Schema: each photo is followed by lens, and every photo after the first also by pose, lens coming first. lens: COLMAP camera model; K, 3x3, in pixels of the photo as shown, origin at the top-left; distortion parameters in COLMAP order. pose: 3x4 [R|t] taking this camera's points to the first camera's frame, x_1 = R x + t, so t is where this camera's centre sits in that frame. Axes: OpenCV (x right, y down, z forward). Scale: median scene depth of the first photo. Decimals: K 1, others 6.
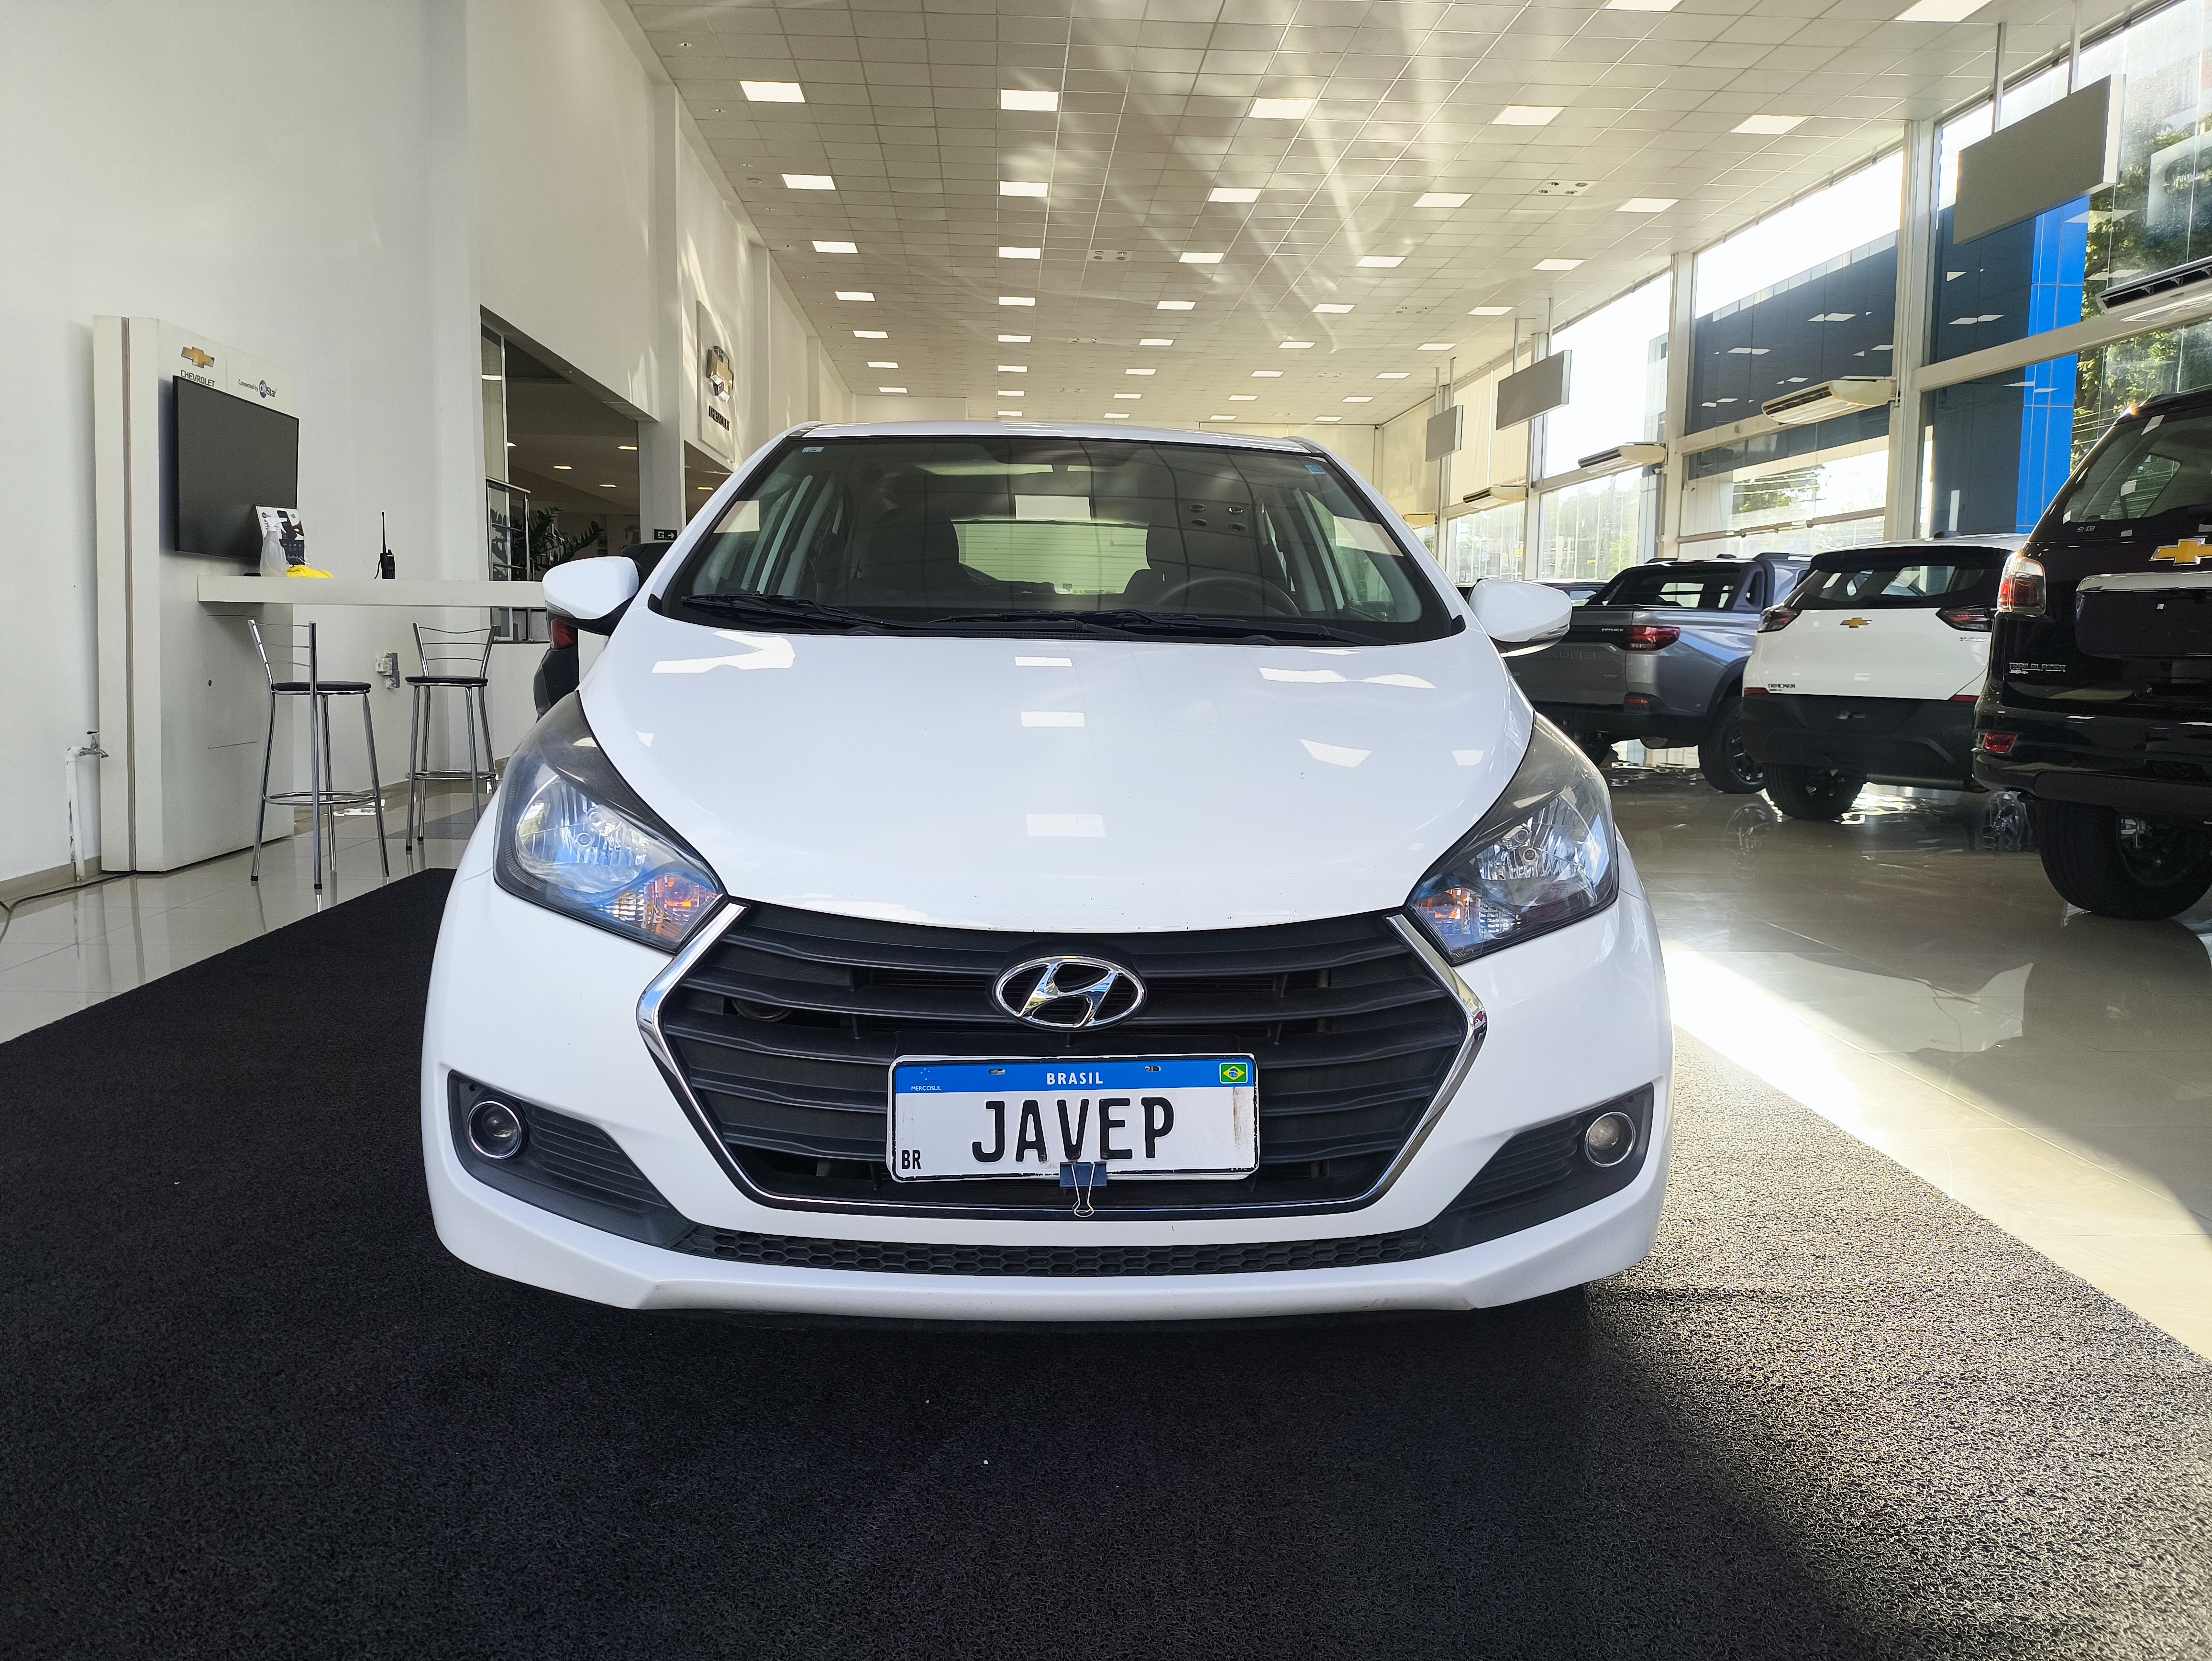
lens RADIAL K [[1610.9, 0, 1112.5], [0, 1610.9, 840.1], [0, 0, 1]] dist [0.015167, -0.008441]
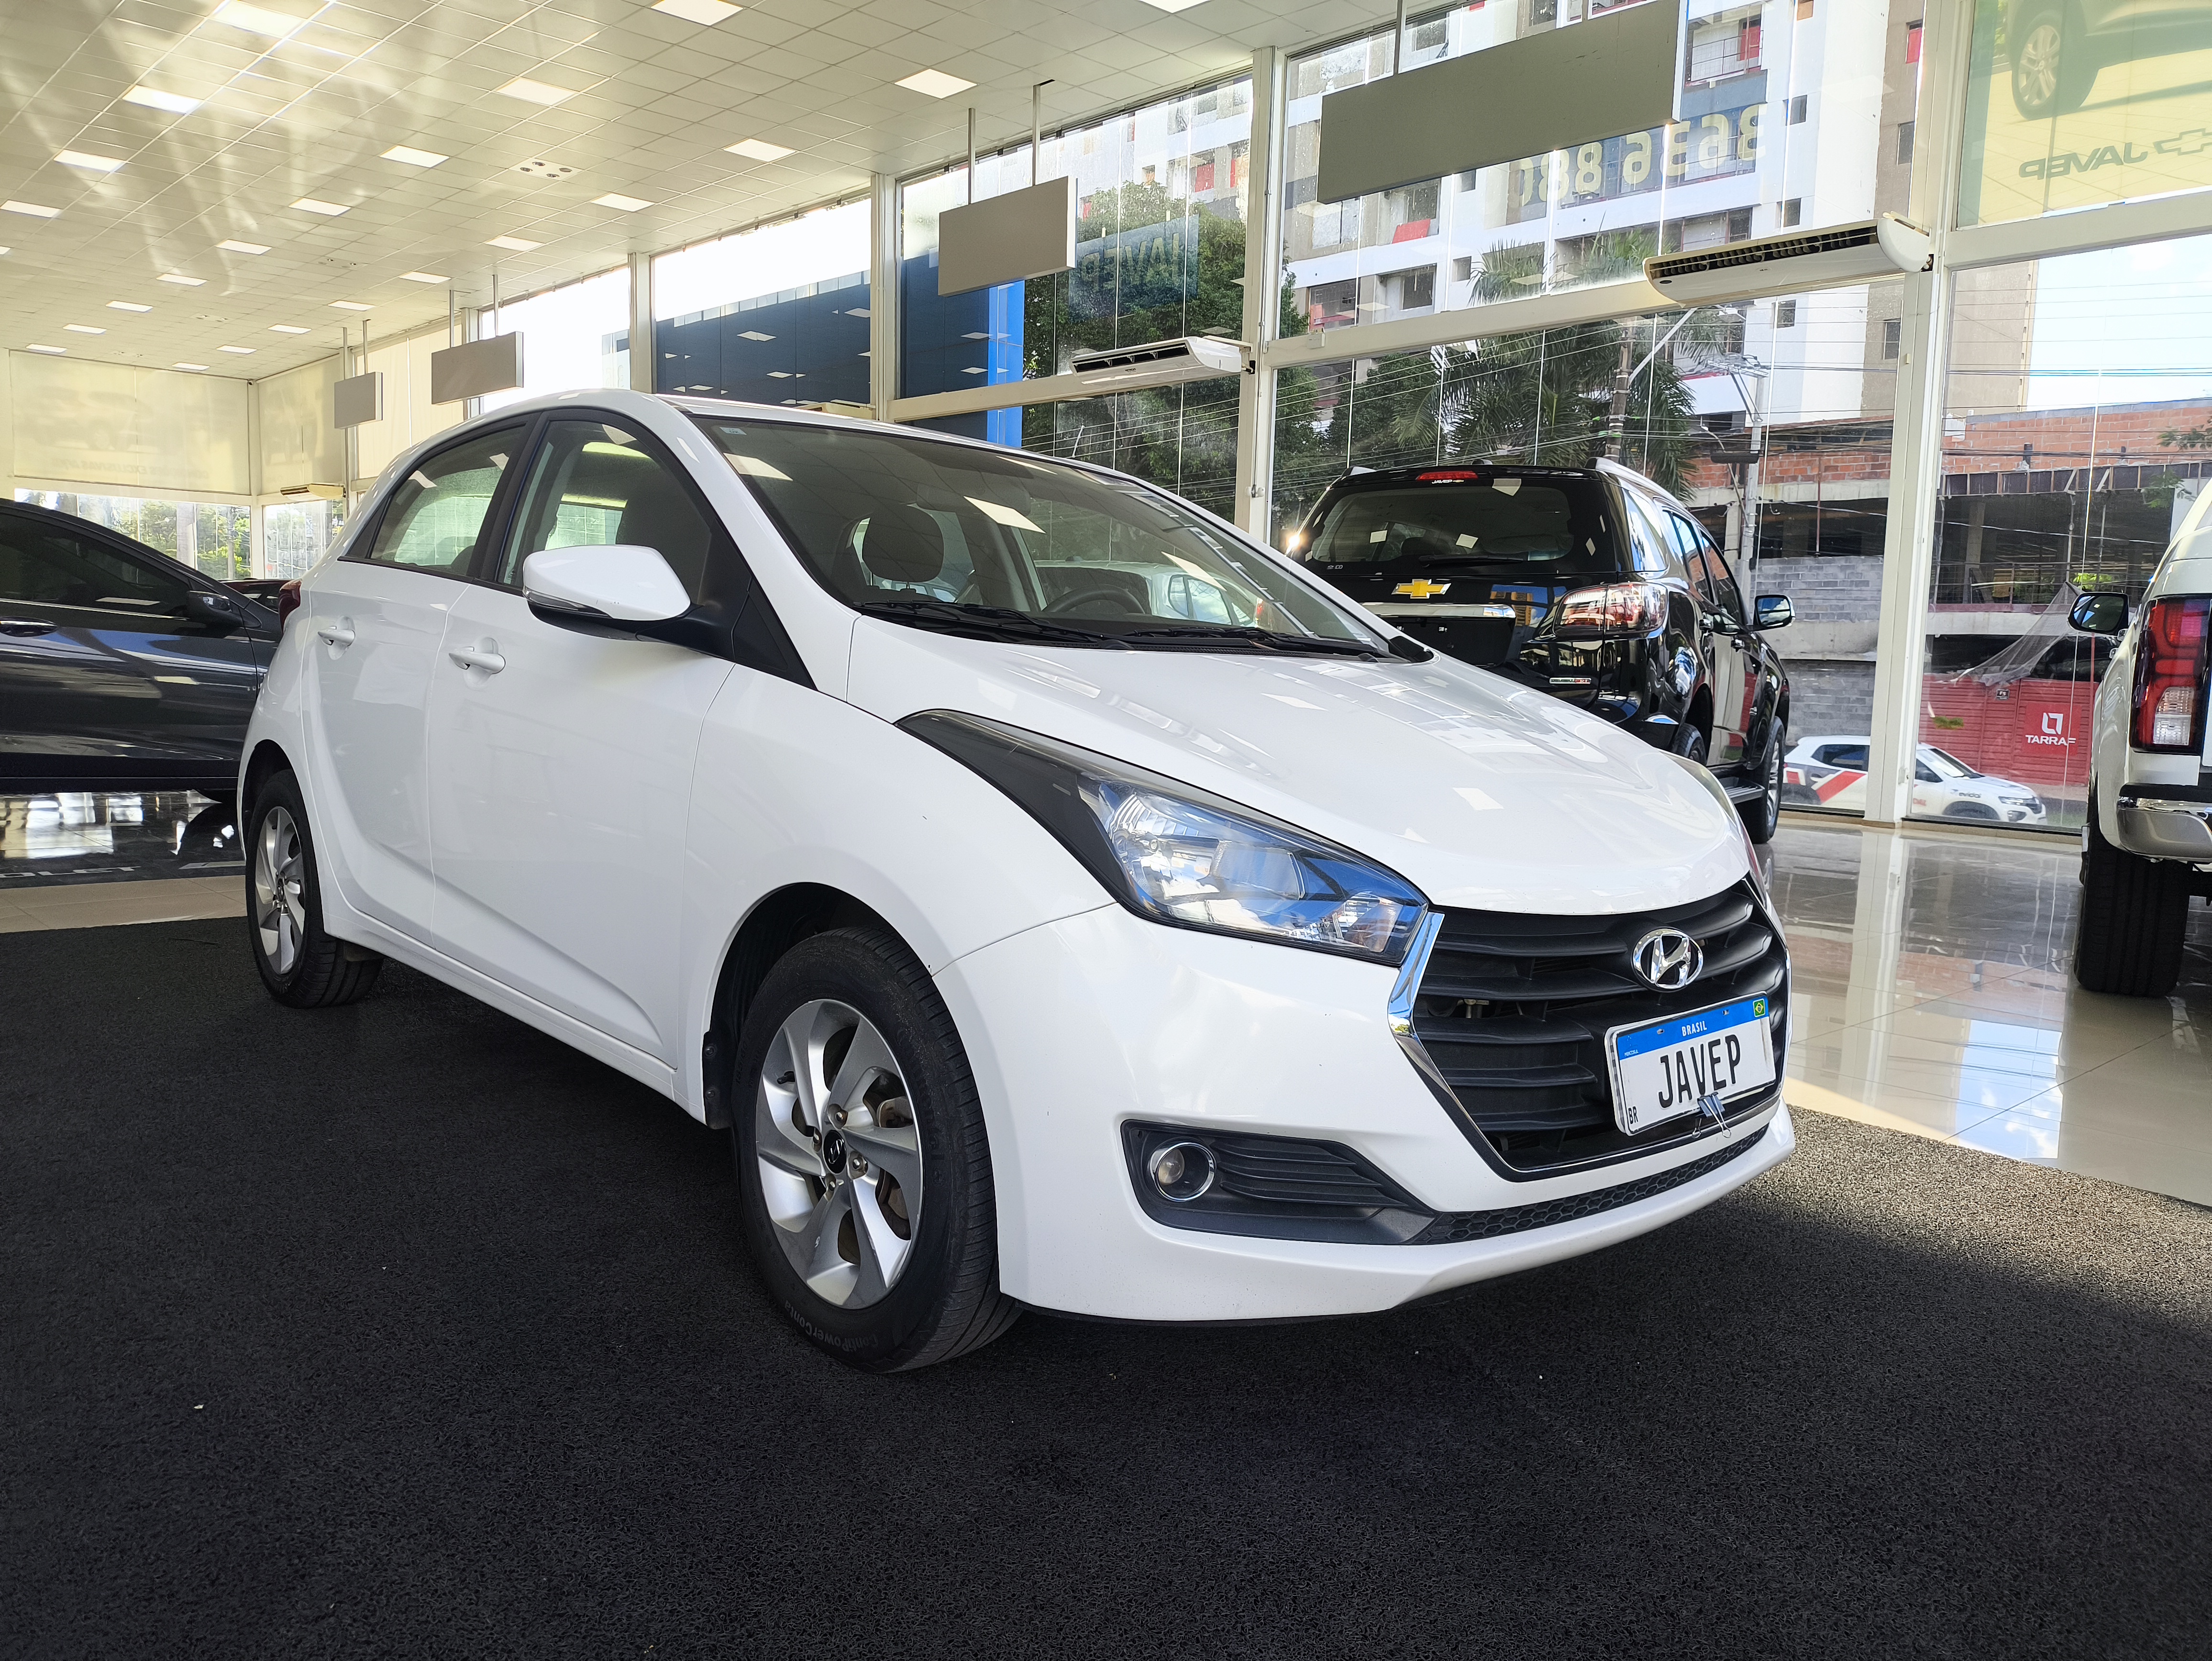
lens RADIAL K [[1610.9, 0, 1111.5], [0, 1610.9, 836.1], [0, 0, 1]] dist [0.015167, -0.008441]
pose [[0.792862, -0.054719, 0.606939, -0.102133], [0.052116, 0.998400, 0.021931, -0.004409], [-0.607168, 0.014242, 0.794445, 0.027031]]
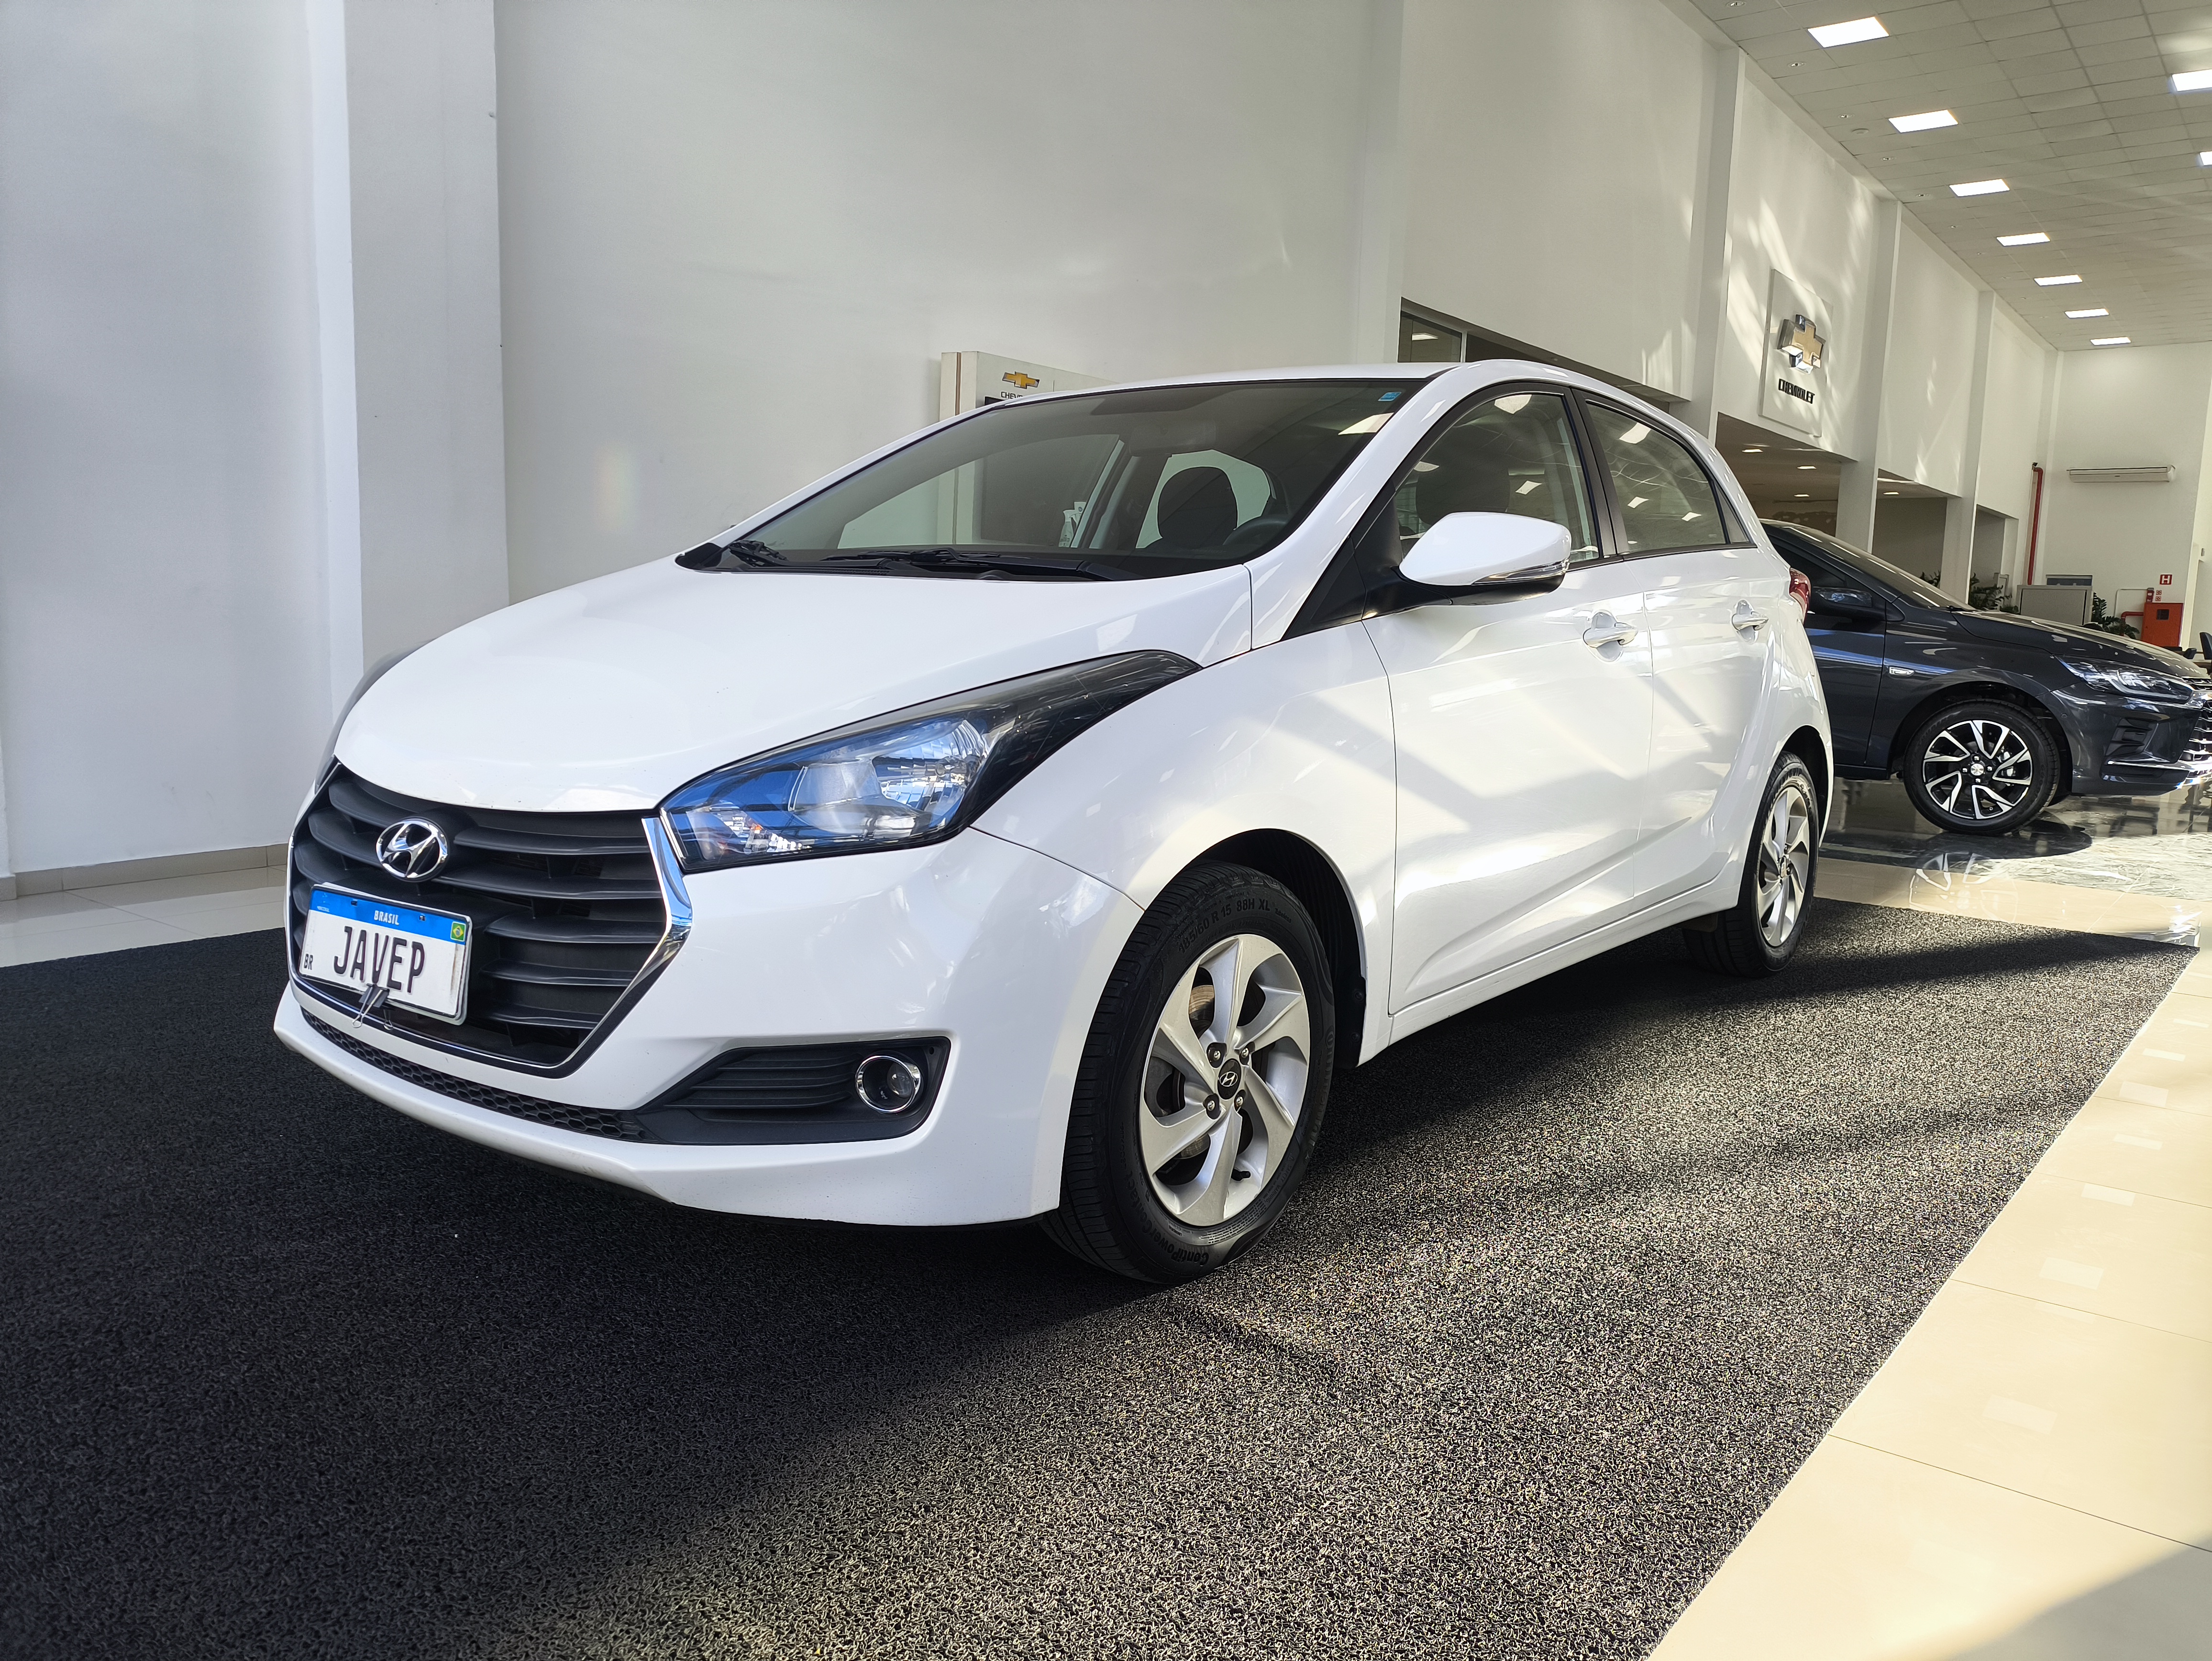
lens RADIAL K [[1610.9, 0, 1177.7], [0, 1610.9, 853.3], [0, 0, 1]] dist [0.015167, -0.008441]
pose [[0.761706, 0.101558, -0.639914, 0.109740], [-0.093598, 0.994527, 0.046426, -0.001009], [0.641127, 0.024532, 0.767043, 0.041669]]
